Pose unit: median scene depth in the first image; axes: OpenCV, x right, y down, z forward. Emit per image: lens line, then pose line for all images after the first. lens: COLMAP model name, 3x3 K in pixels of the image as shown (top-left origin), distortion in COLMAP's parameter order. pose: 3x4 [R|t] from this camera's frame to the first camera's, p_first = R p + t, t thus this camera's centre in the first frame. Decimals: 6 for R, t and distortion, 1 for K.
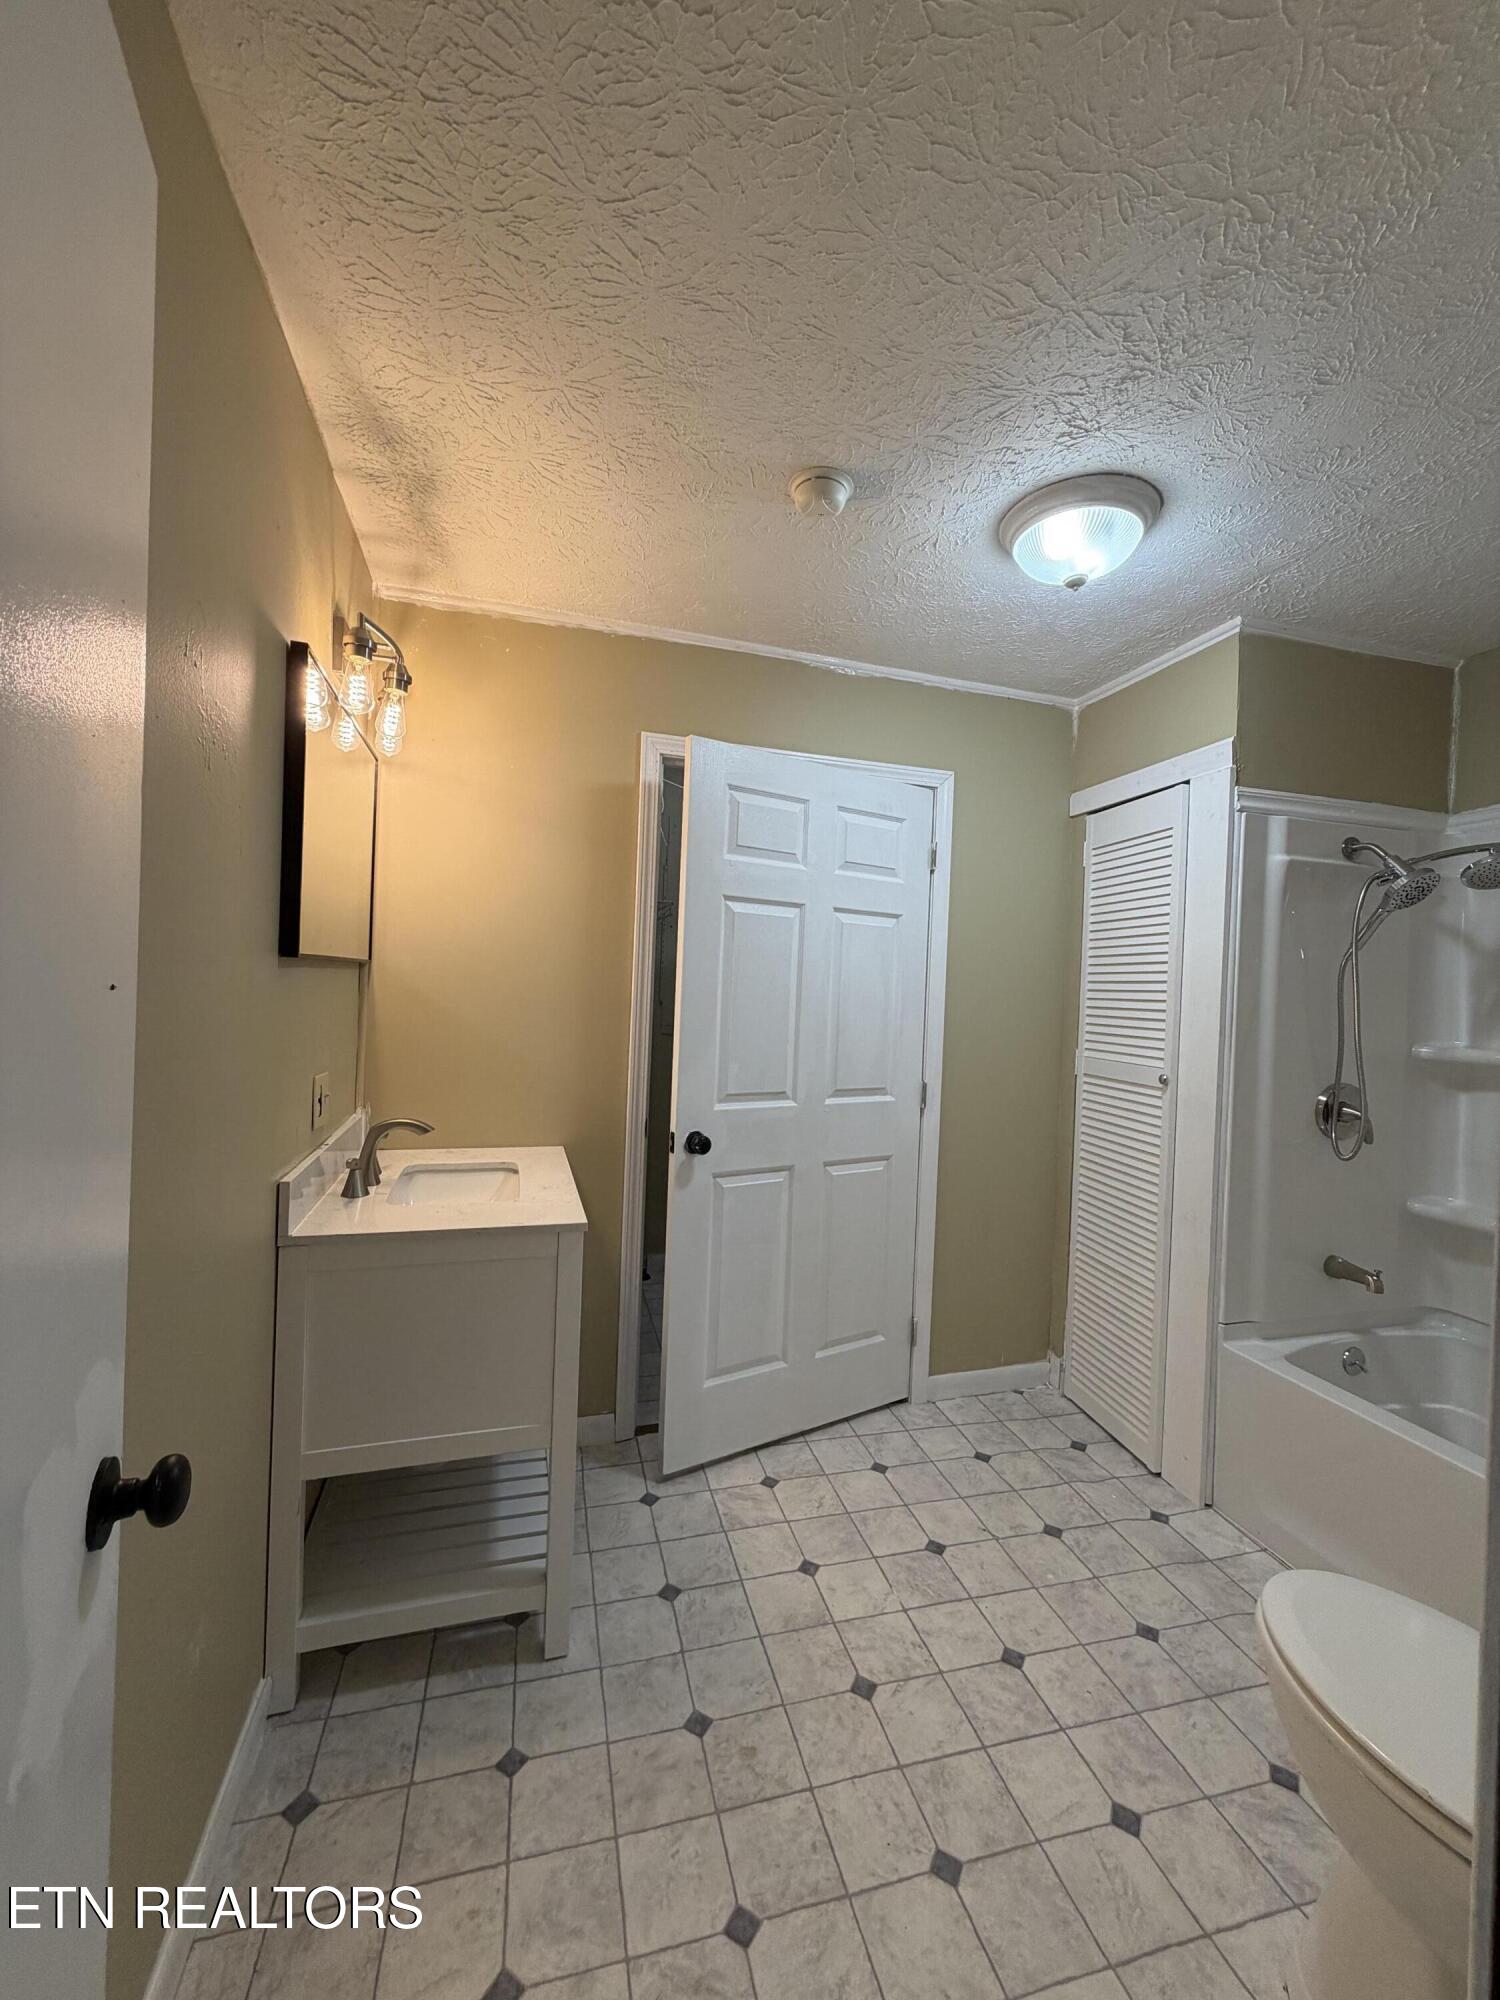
lens RADIAL K [[795.9, 0, 749.3], [0, 795.9, 992.5], [0, 0, 1]] dist [-0.001482, 0.000240]
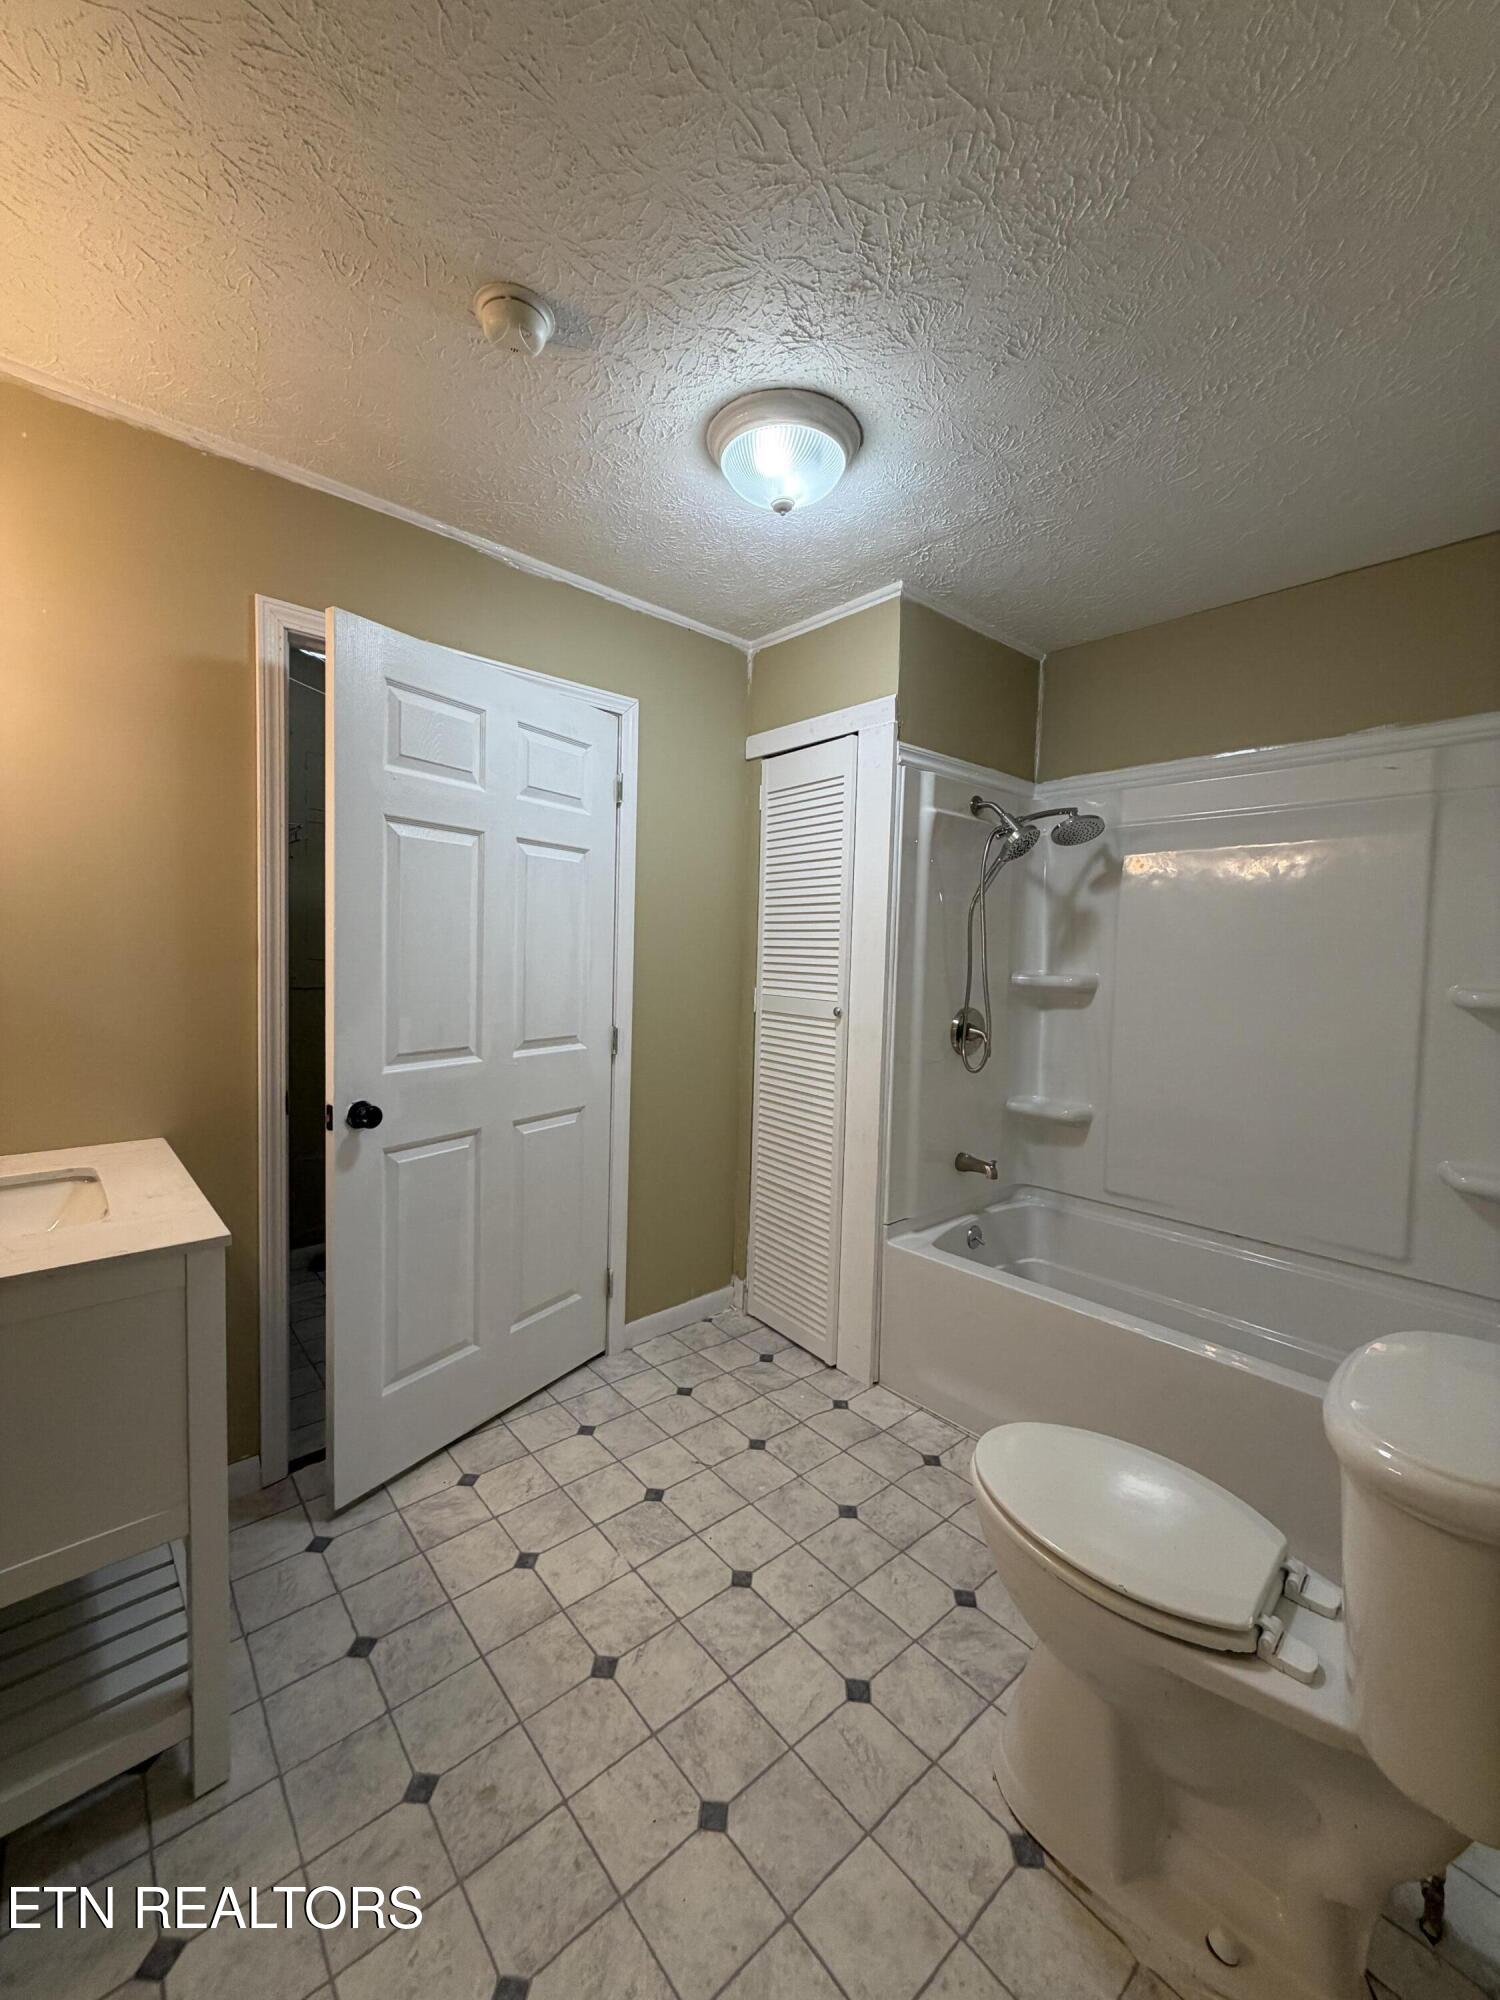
lens RADIAL K [[795.9, 0, 749.3], [0, 795.9, 992.5], [0, 0, 1]] dist [-0.001482, 0.000240]
pose [[0.900917, -0.037813, 0.432342, -0.056460], [0.009821, 0.997718, 0.066797, 0.010268], [-0.433881, -0.055933, 0.899232, 0.087175]]
